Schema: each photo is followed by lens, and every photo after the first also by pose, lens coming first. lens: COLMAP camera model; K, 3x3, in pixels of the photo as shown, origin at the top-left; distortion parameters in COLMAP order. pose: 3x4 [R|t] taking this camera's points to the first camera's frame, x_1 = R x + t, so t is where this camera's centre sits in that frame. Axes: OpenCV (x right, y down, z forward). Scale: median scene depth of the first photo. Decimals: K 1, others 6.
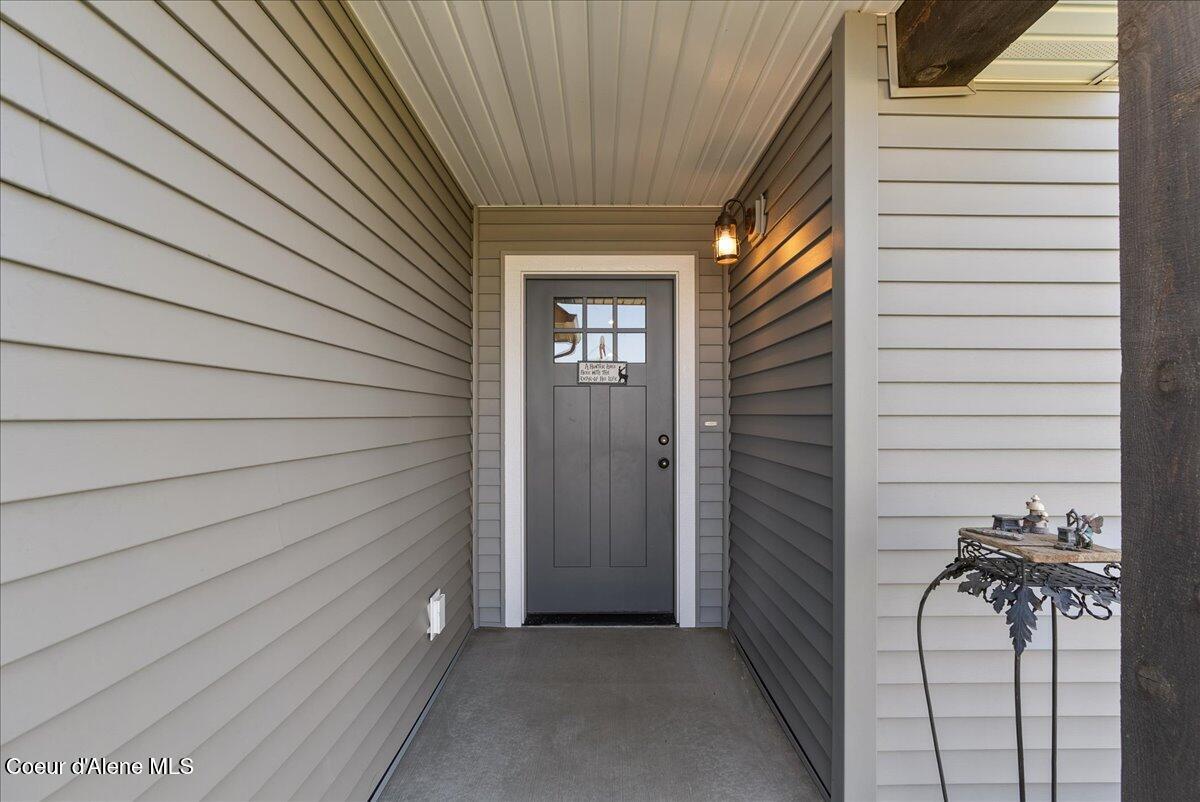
lens RADIAL K [[543.3, 0, 605.0], [0, 543.3, 409.1], [0, 0, 1]] dist [-0.011908, 0.004866]
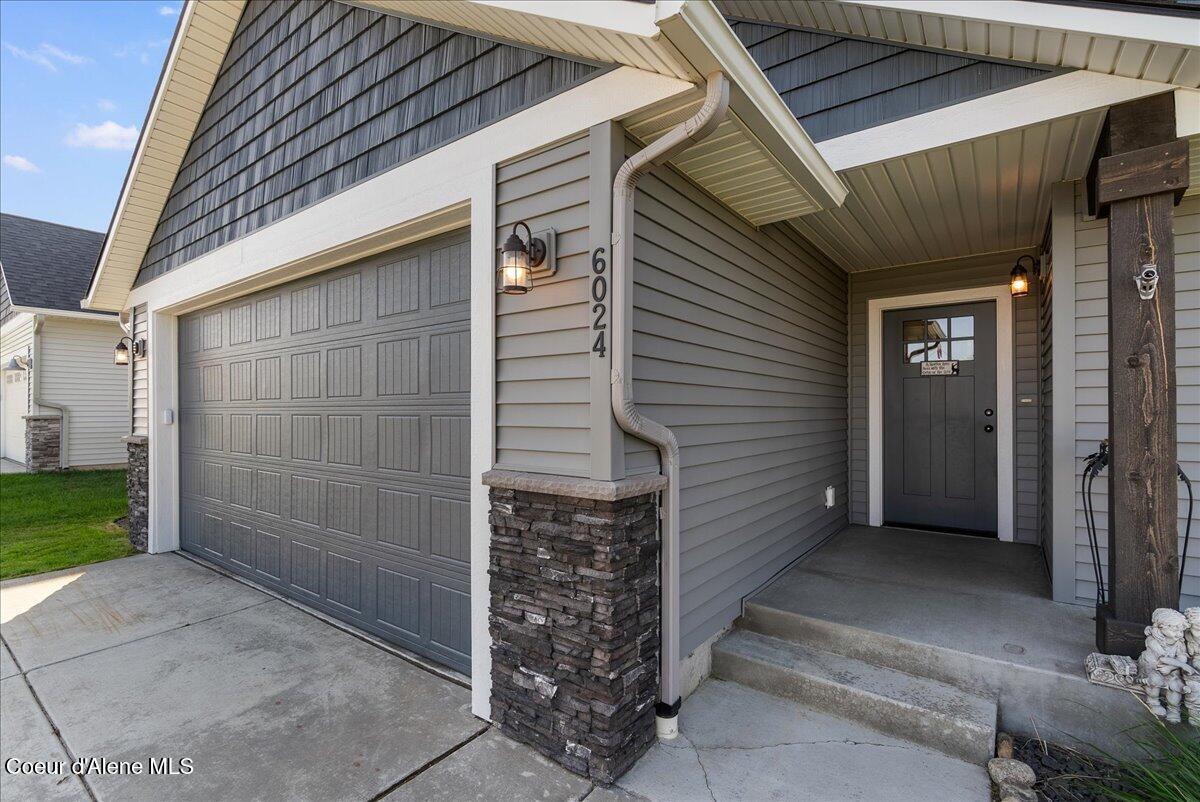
lens RADIAL K [[543.3, 0, 602.5], [0, 543.3, 408.1], [0, 0, 1]] dist [-0.011908, 0.004866]
pose [[0.796955, -0.001871, -0.604036, 0.162519], [0.002633, 0.999996, 0.000376, 0.042252], [0.604033, -0.001891, 0.796957, -0.791829]]
